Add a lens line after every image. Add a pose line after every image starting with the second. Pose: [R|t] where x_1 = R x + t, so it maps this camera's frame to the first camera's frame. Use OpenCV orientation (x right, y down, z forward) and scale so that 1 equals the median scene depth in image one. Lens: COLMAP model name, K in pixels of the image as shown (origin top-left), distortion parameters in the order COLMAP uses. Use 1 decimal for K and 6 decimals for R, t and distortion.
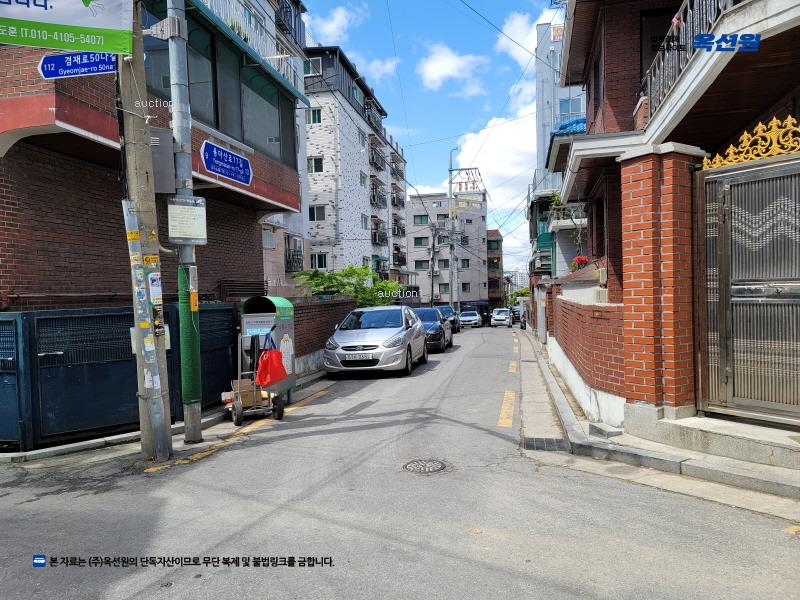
lens RADIAL K [[584.2, 0, 400.0], [0, 584.2, 300.0], [0, 0, 1]] dist [0.098583, -0.085773]
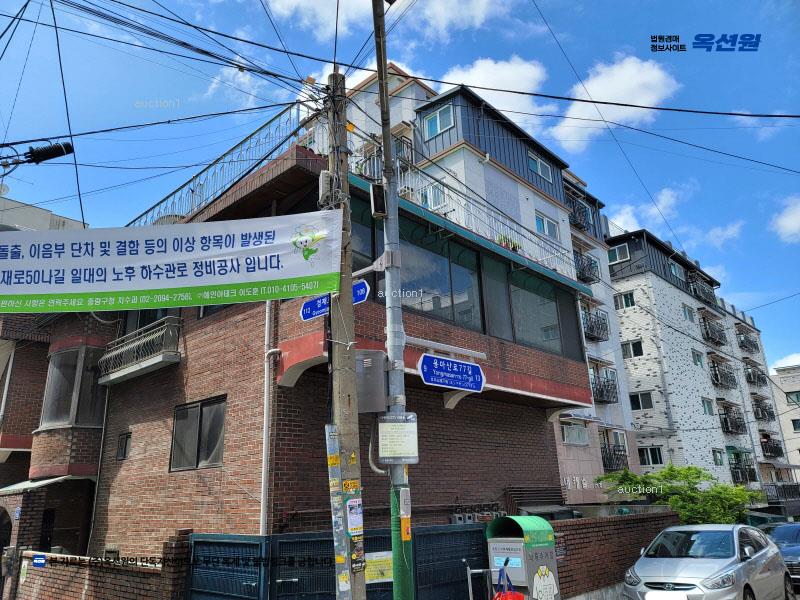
lens RADIAL K [[584.2, 0, 400.0], [0, 584.2, 300.0], [0, 0, 1]] dist [0.098583, -0.085773]
pose [[0.846676, -0.161757, -0.506927, 0.087792], [-0.005449, 0.949989, -0.312236, -0.025396], [0.532081, 0.267125, 0.803451, 0.086268]]
